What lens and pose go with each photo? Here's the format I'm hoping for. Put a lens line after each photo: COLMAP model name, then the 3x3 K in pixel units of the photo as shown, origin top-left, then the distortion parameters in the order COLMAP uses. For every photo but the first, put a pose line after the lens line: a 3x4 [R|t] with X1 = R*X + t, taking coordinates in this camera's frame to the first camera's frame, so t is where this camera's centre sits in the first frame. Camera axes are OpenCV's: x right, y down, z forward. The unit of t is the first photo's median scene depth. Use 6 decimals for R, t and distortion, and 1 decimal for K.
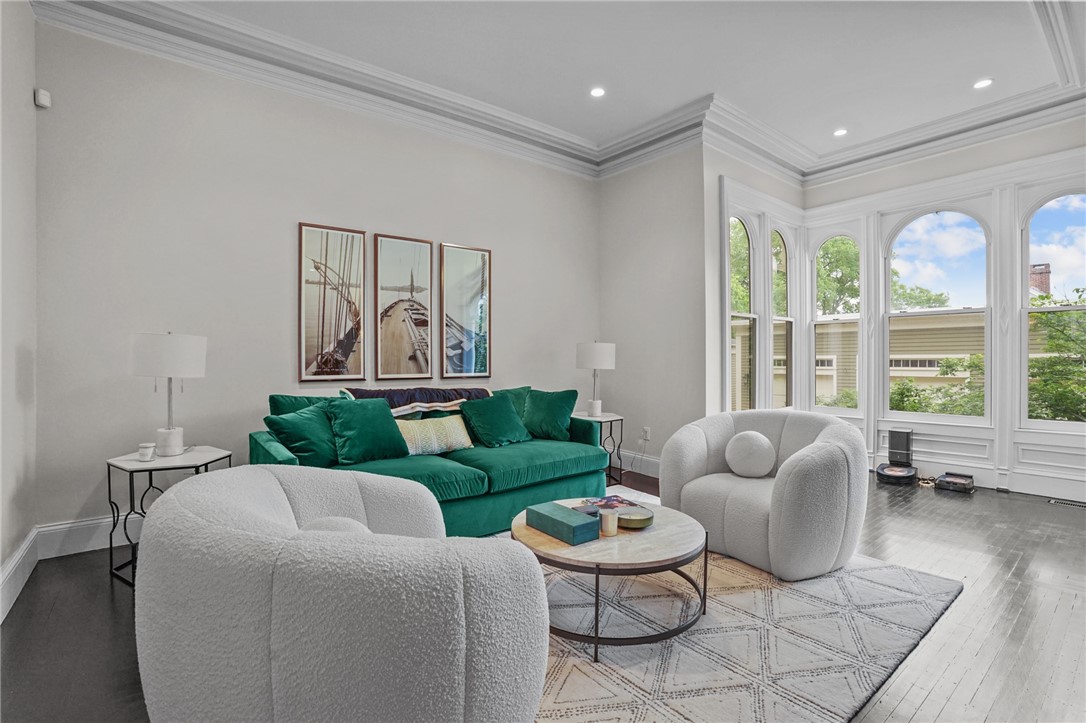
lens RADIAL K [[493.8, 0, 540.4], [0, 493.8, 365.2], [0, 0, 1]] dist [-0.065835, 0.000227]
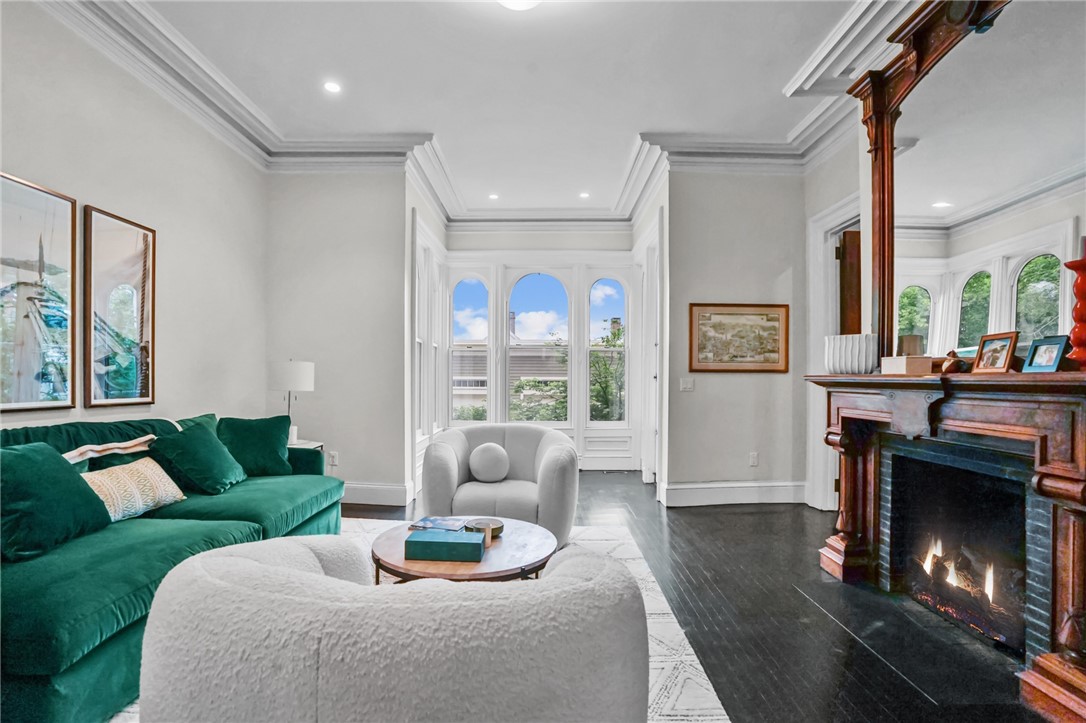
lens RADIAL K [[506.1, 0, 514.2], [0, 506.1, 380.8], [0, 0, 1]] dist [0.000610, 0.000614]
pose [[0.661064, 0.007931, 0.750288, -0.346838], [-0.004249, 0.999968, -0.006826, -0.007003], [-0.750318, 0.001325, 0.661076, 0.109600]]
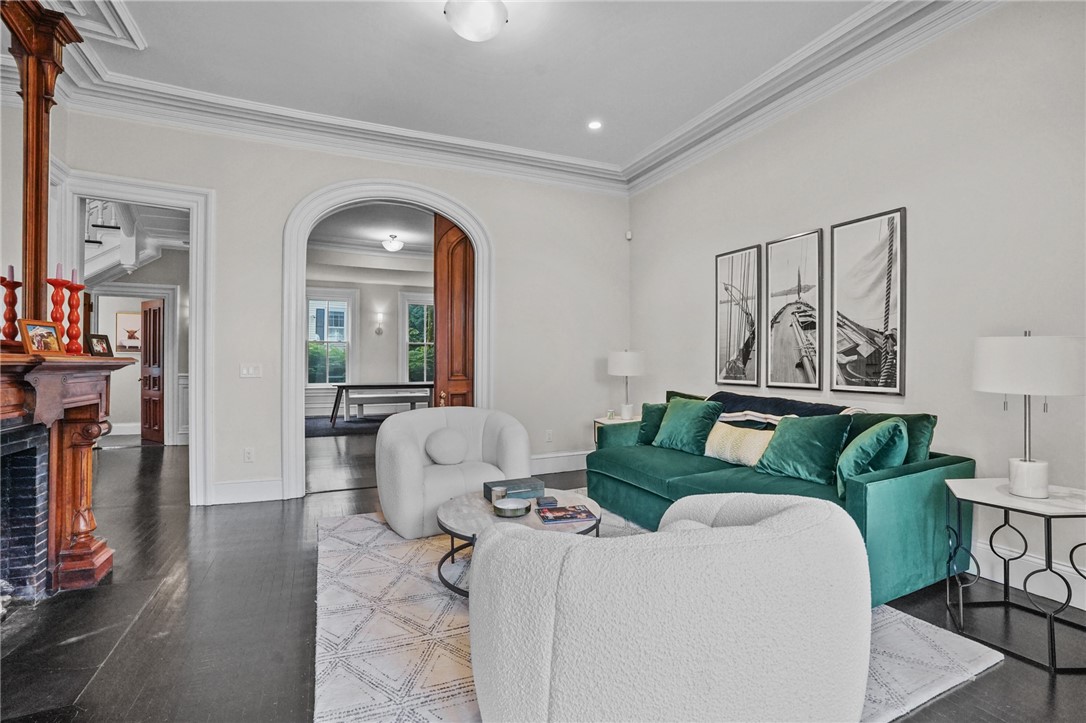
lens RADIAL K [[493.8, 0, 540.4], [0, 493.8, 365.2], [0, 0, 1]] dist [-0.065835, 0.000227]
pose [[-0.225877, 0.009287, -0.974112, 0.717762], [-0.010298, 0.999876, 0.011920, -0.021194], [0.974101, 0.012724, -0.225753, 0.736187]]
